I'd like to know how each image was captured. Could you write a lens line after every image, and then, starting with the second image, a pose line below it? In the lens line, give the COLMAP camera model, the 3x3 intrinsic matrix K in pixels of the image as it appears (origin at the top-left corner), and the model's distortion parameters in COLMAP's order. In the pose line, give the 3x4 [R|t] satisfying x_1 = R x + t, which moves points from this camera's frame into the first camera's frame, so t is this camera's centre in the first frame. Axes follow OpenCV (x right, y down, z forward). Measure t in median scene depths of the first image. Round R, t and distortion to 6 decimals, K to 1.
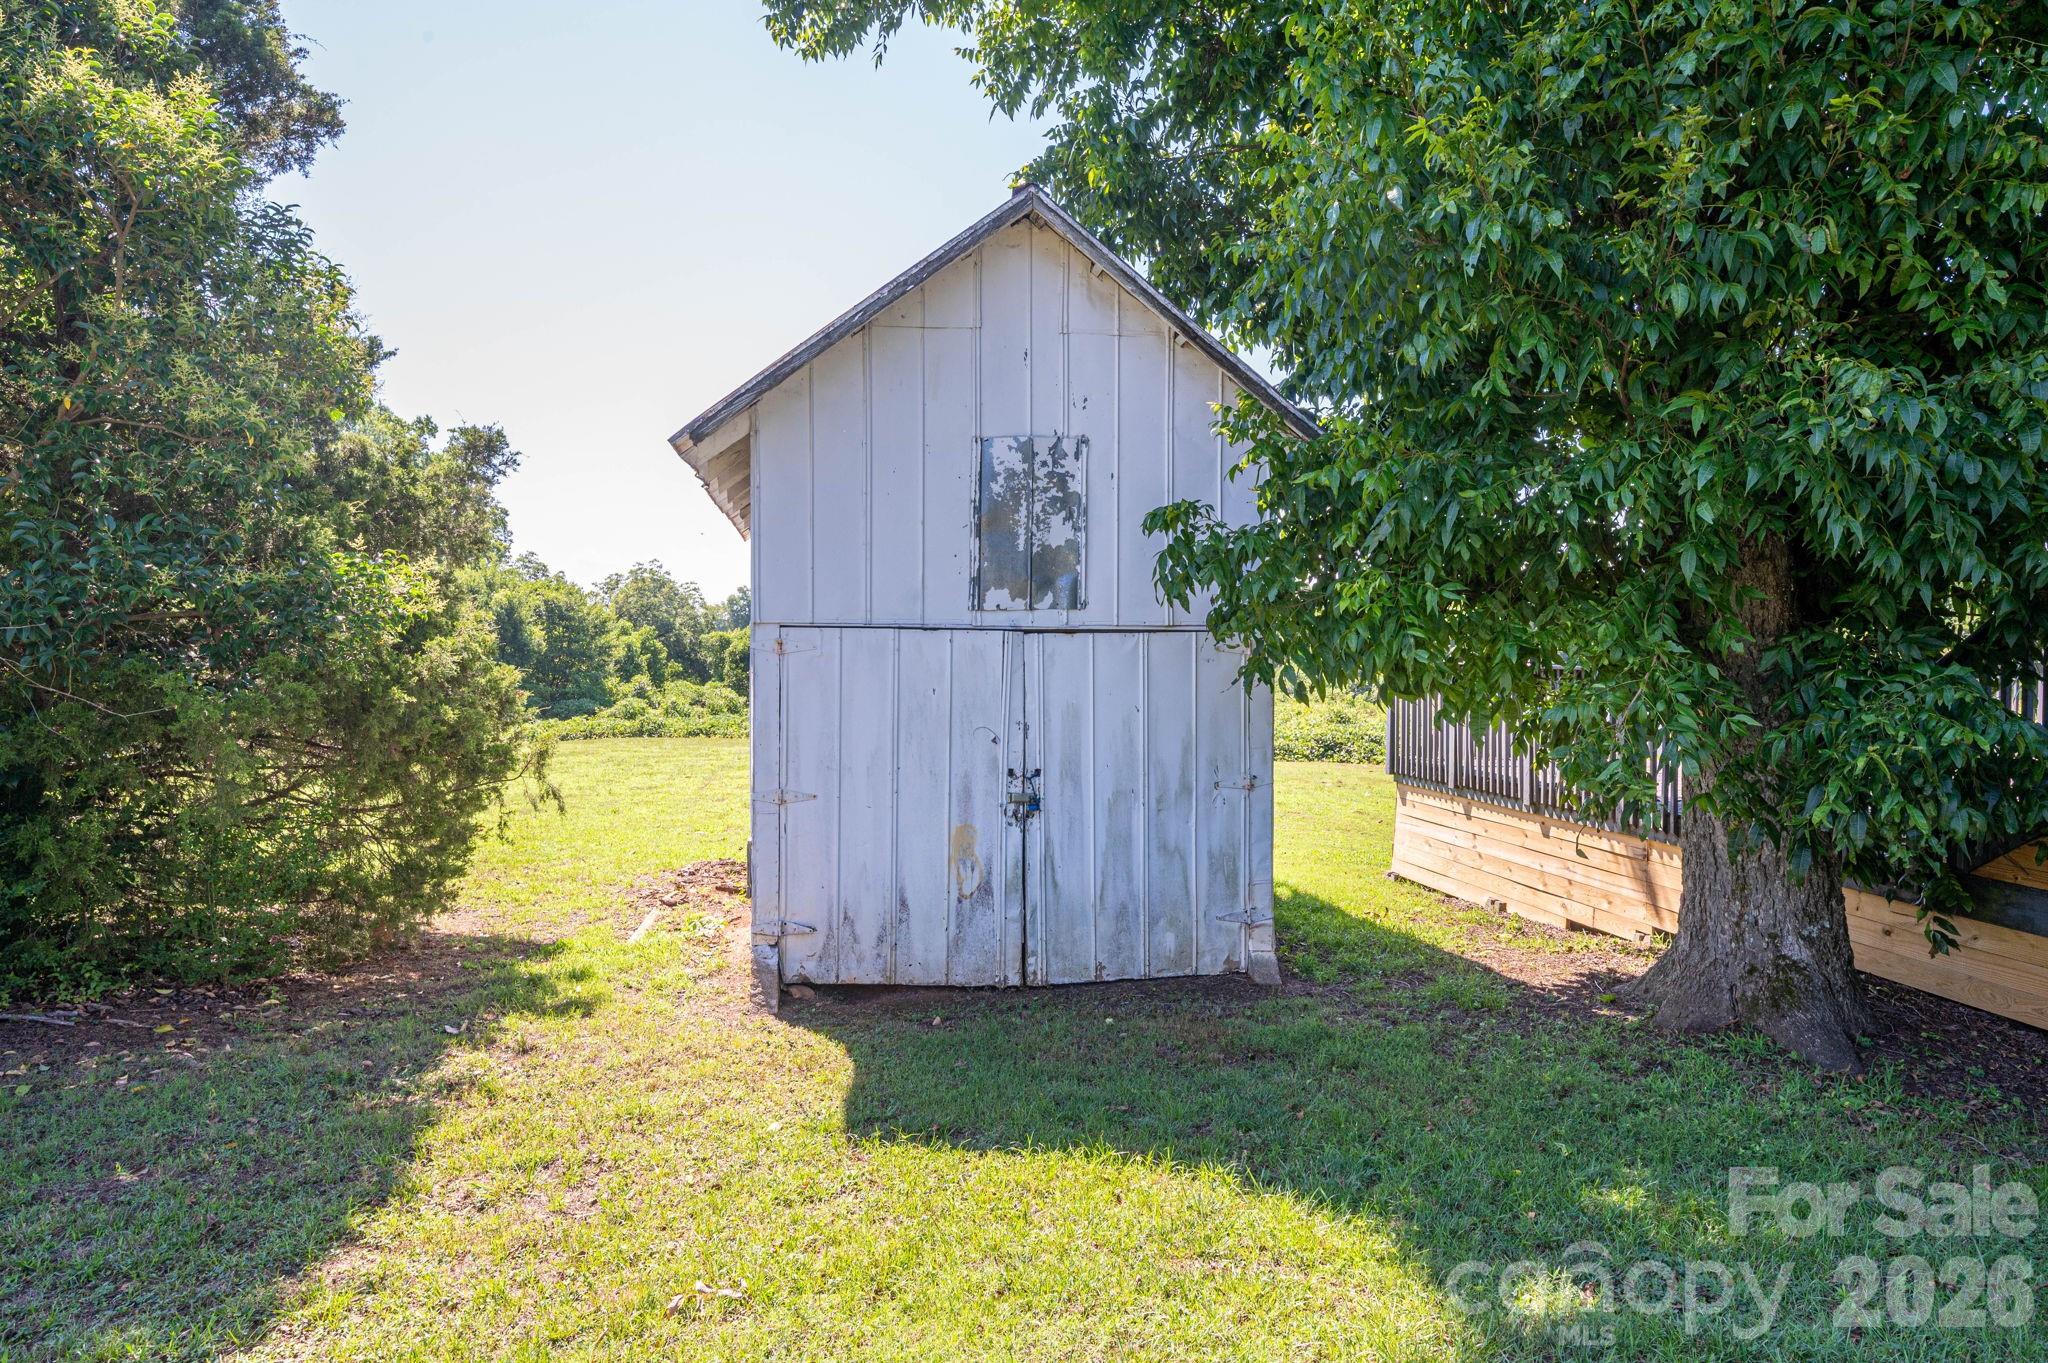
lens RADIAL K [[988.0, 0, 1057.7], [0, 988.0, 683.5], [0, 0, 1]] dist [-0.000147, 0.000165]
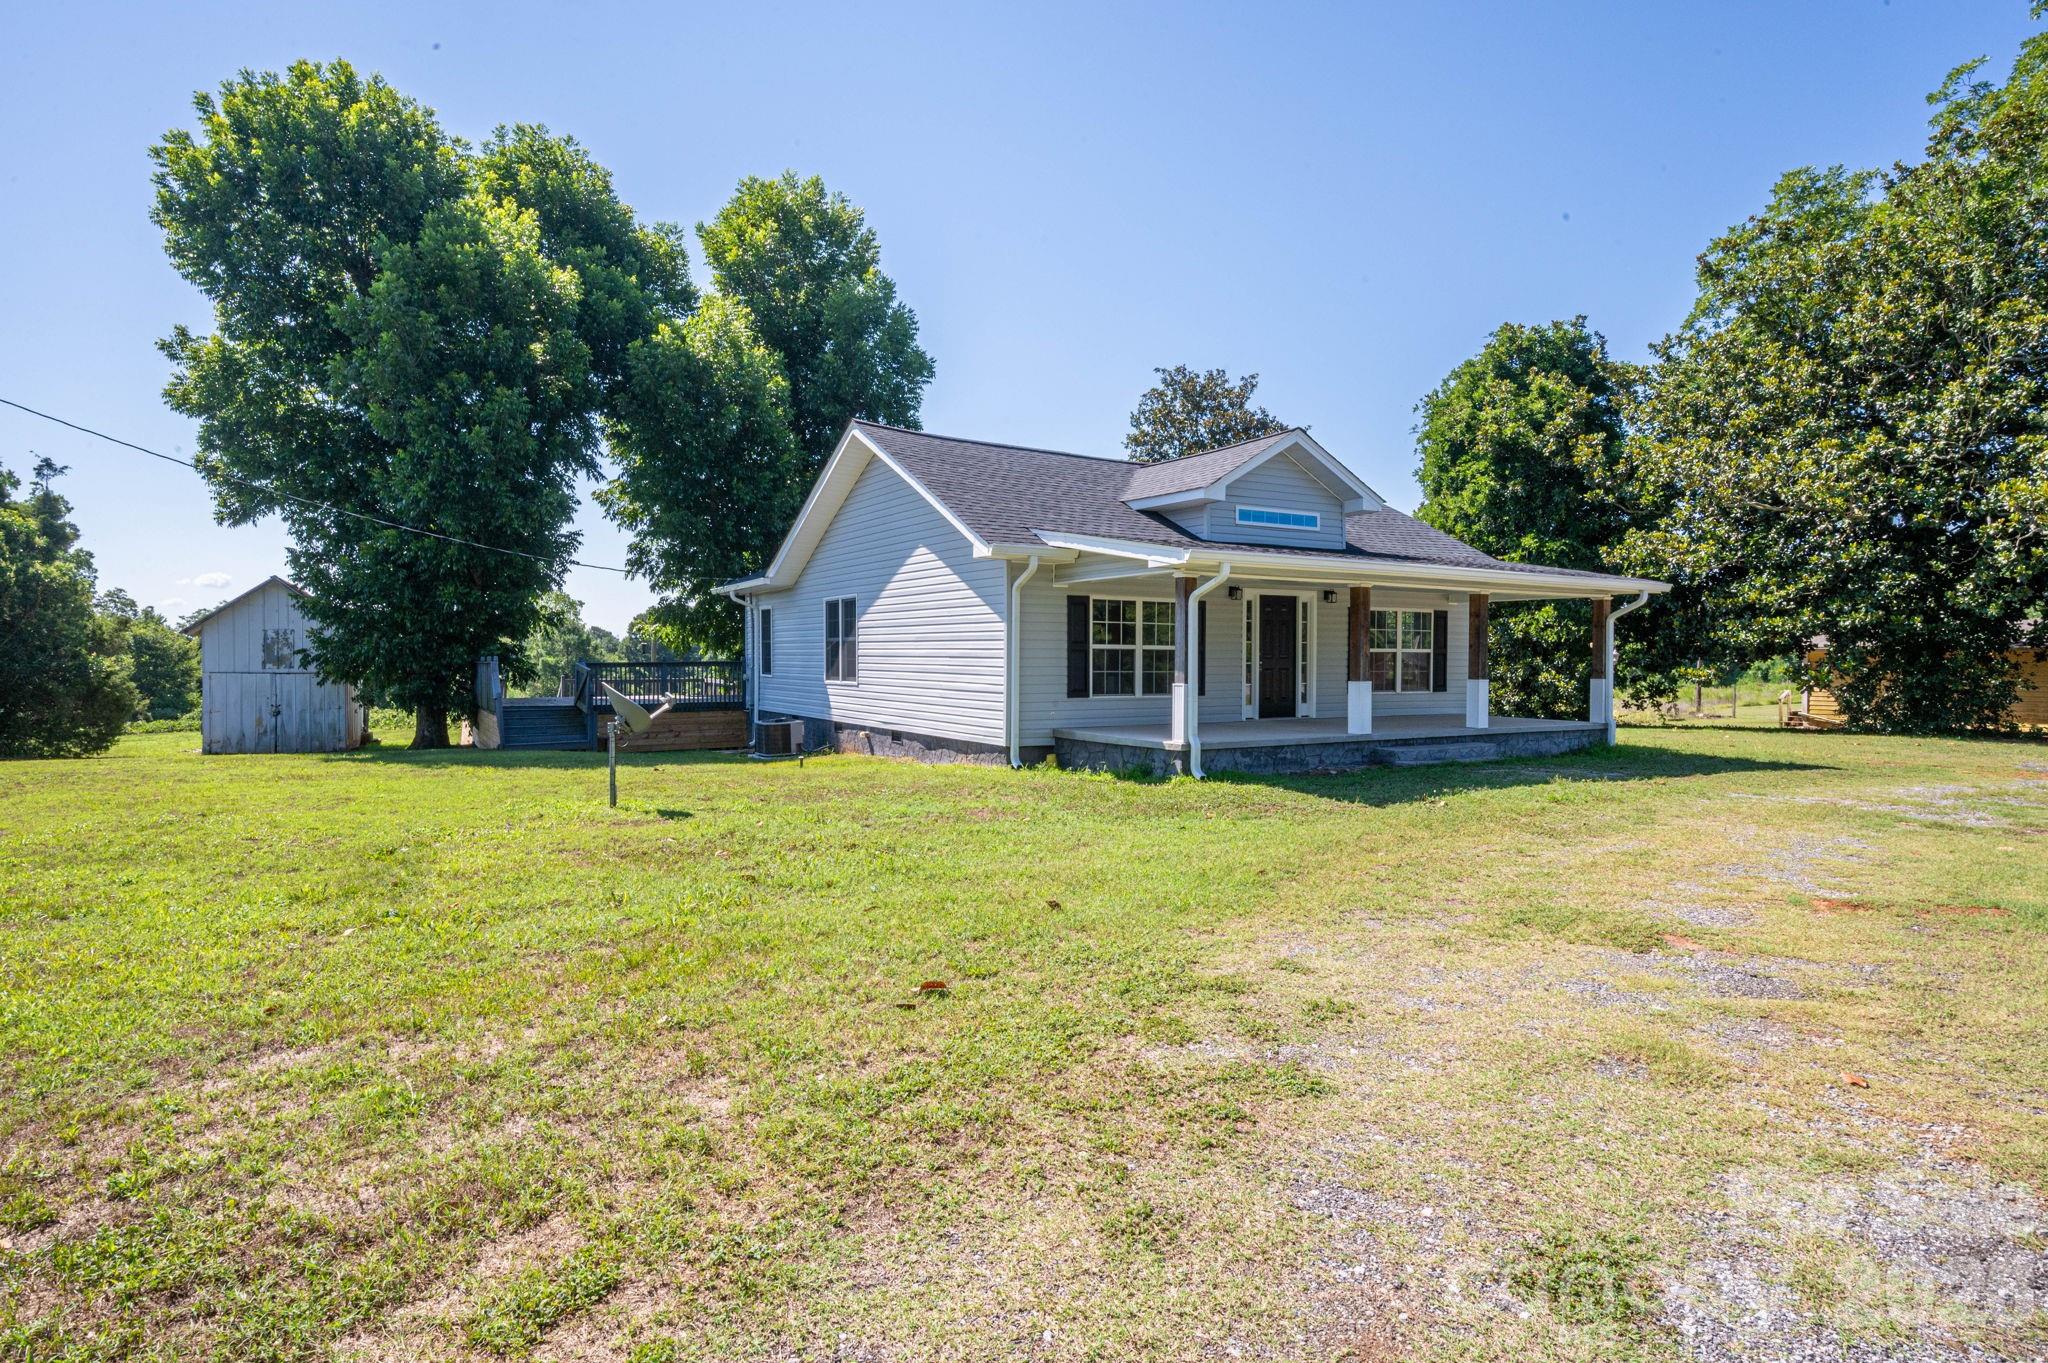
lens RADIAL K [[935.9, 0, 1016.4], [0, 935.9, 670.8], [0, 0, 1]] dist [-0.001873, -0.000898]
pose [[0.959796, -0.001860, 0.280692, 1.970881], [0.010281, 0.999540, -0.028534, 0.089059], [-0.280510, 0.030272, 0.959374, -3.943433]]
